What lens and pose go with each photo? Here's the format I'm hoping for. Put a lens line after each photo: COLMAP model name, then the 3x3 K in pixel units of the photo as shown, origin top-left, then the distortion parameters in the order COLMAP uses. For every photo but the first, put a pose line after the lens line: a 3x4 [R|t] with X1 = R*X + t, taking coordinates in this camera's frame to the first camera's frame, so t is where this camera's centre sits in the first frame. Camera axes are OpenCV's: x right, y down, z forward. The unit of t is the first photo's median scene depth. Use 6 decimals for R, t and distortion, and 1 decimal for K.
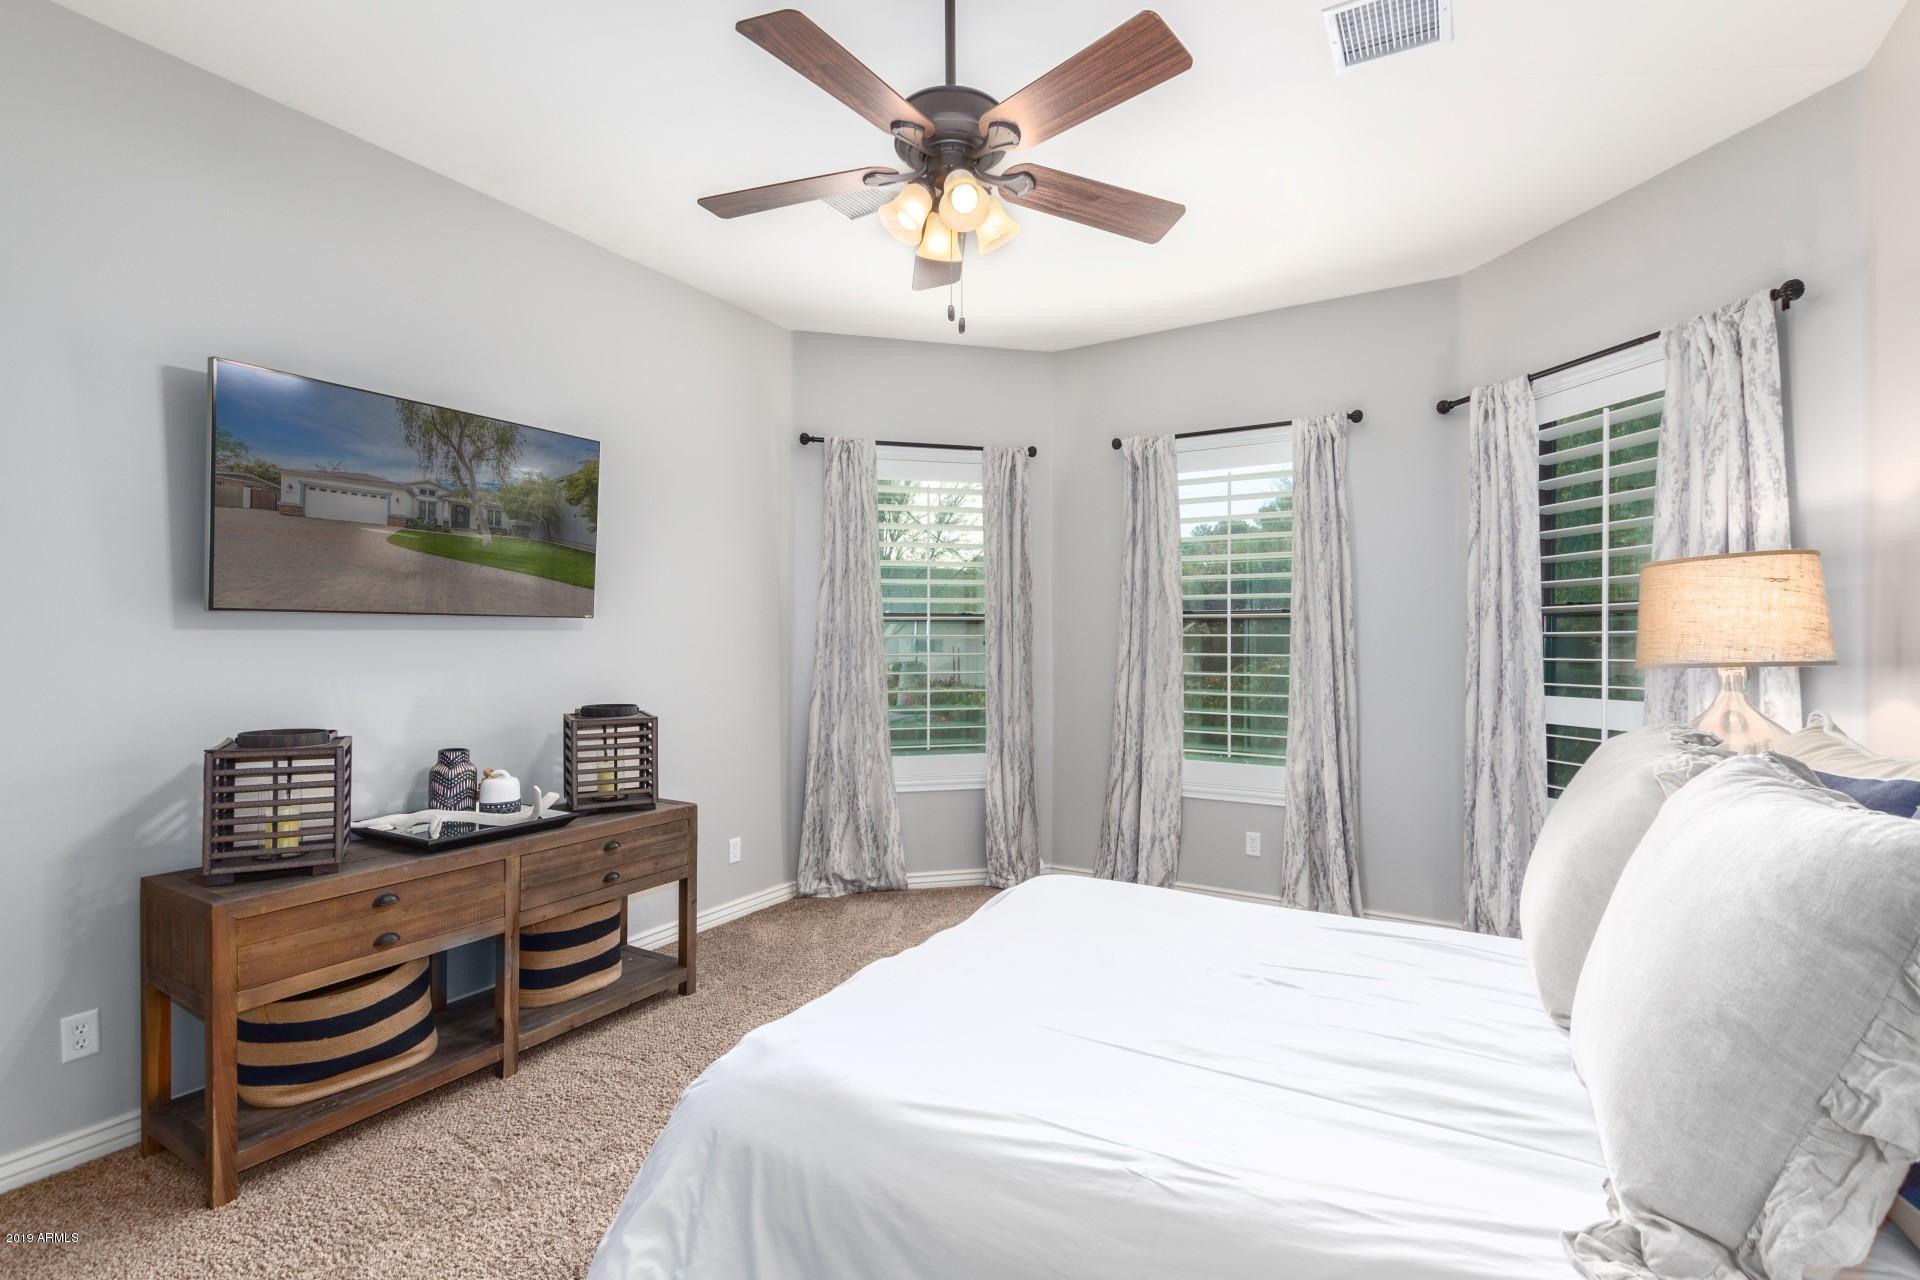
lens RADIAL K [[876.1, 0, 960.2], [0, 876.1, 655.0], [0, 0, 1]] dist [0.001287, 0.000036]
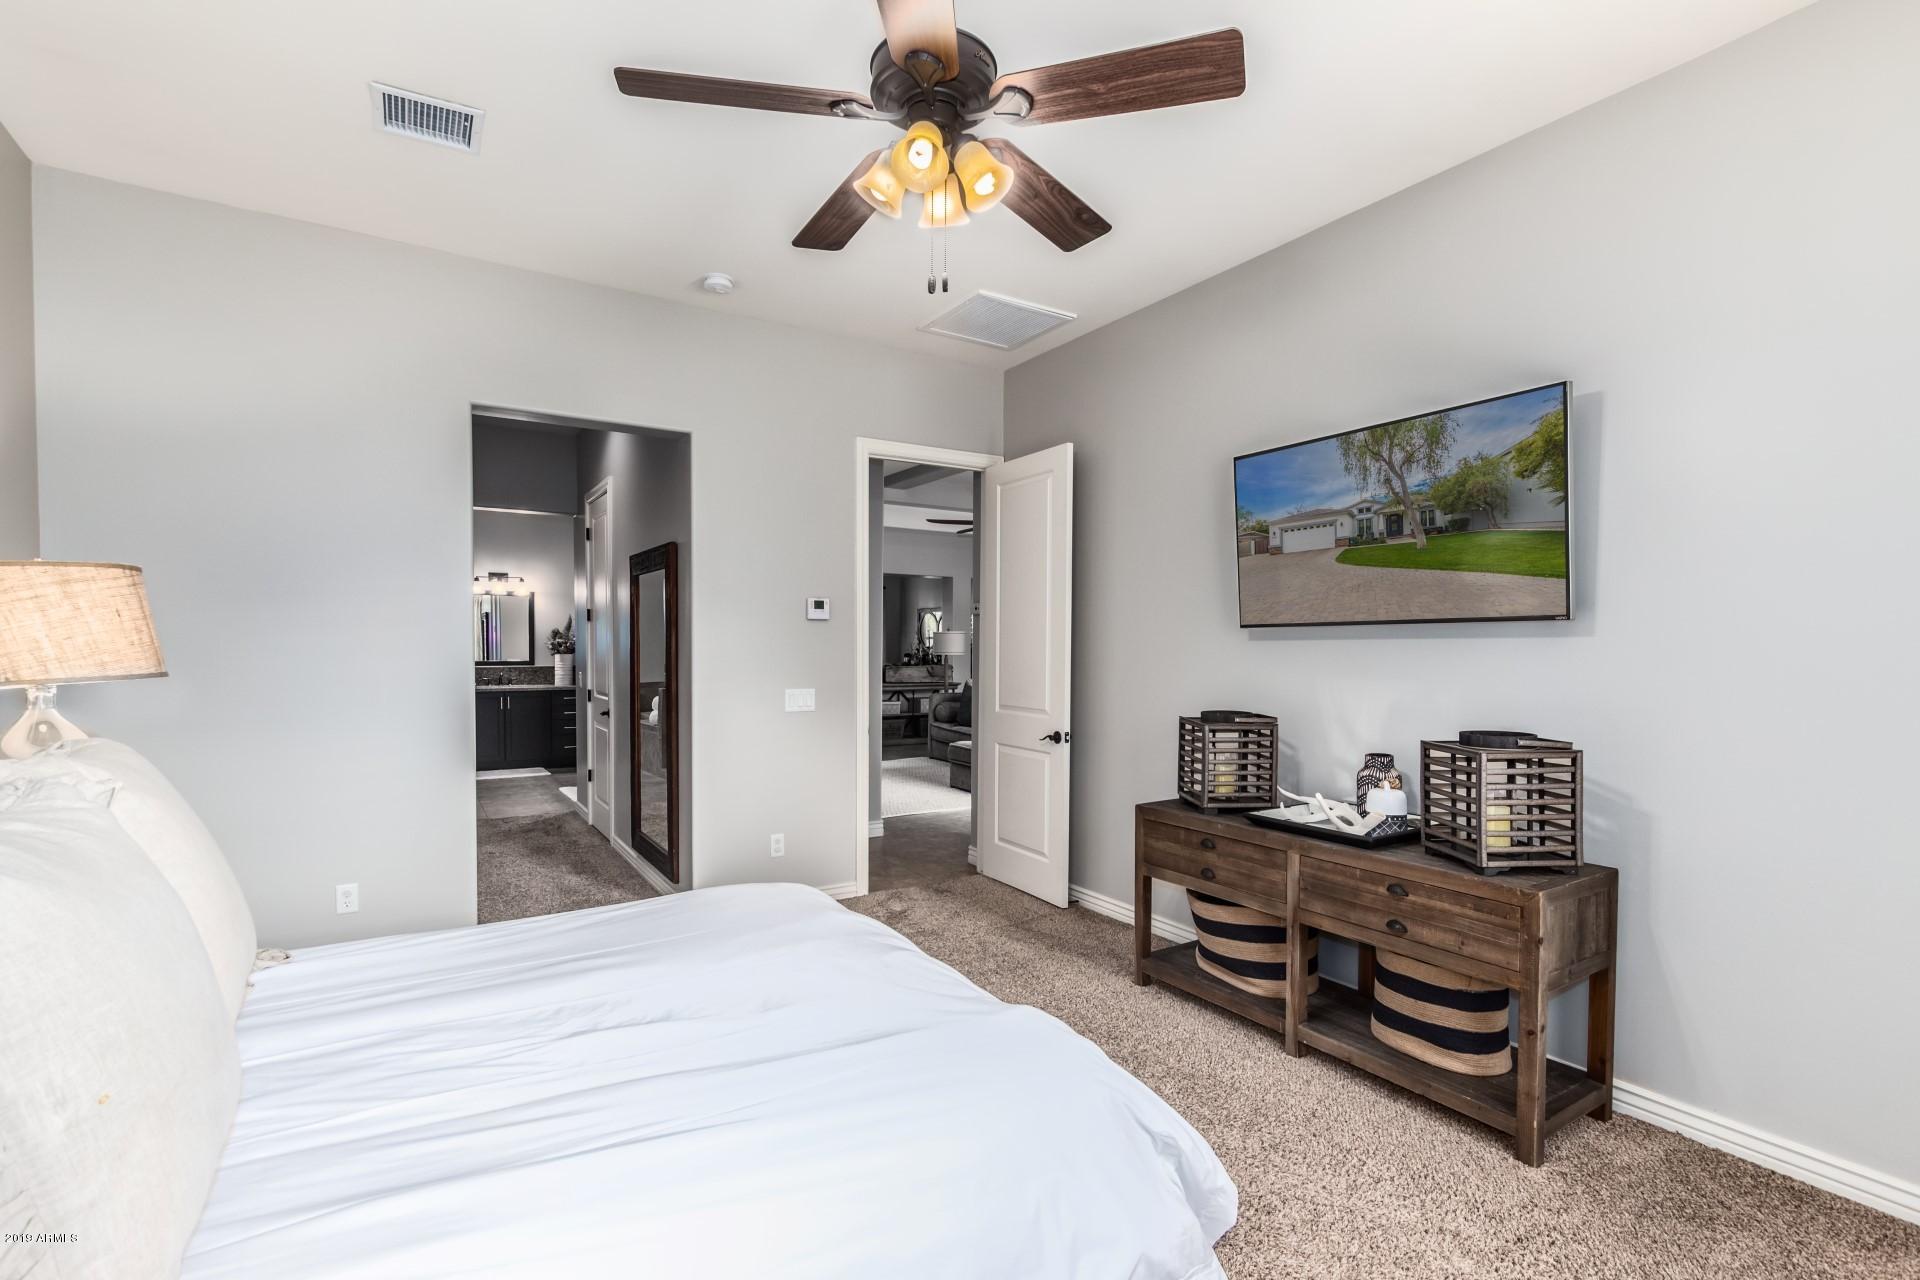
lens RADIAL K [[876.1, 0, 959.8], [0, 876.1, 624.7], [0, 0, 1]] dist [0.001287, 0.000036]
pose [[-0.455981, -0.007023, -0.889962, 0.580062], [0.001382, 0.999962, -0.008599, -0.035563], [0.889989, -0.005151, -0.455954, 1.043703]]
